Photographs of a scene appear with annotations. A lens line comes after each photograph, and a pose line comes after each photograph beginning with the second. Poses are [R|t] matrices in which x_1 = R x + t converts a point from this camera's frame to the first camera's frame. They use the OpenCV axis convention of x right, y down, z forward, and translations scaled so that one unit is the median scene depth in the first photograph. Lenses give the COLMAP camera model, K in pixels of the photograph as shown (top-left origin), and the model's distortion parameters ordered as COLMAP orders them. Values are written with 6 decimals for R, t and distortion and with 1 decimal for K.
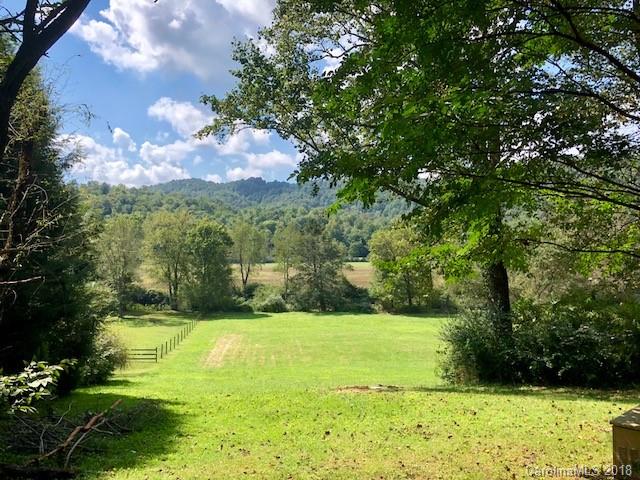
lens RADIAL K [[520.8, 0, 318.9], [0, 520.8, 235.8], [0, 0, 1]] dist [0.000198, -0.042443]
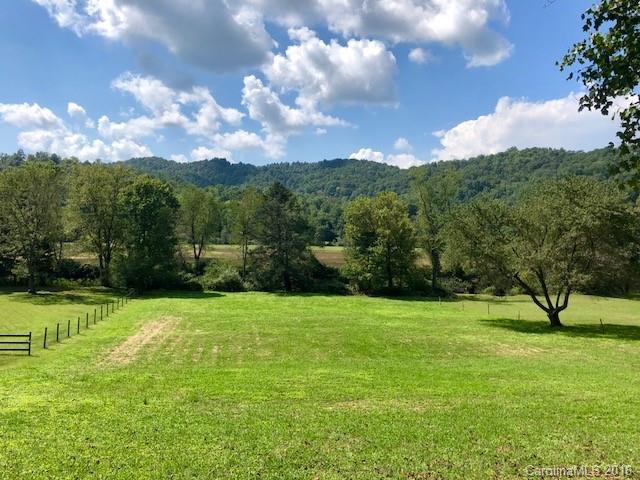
lens RADIAL K [[520.8, 0, 323.9], [0, 520.8, 242.0], [0, 0, 1]] dist [0.000198, -0.042443]
pose [[0.996602, 0.027323, 0.077700, -0.001631], [-0.030216, 0.998884, 0.036304, 0.033124], [-0.076621, -0.038528, 0.996316, 0.163612]]
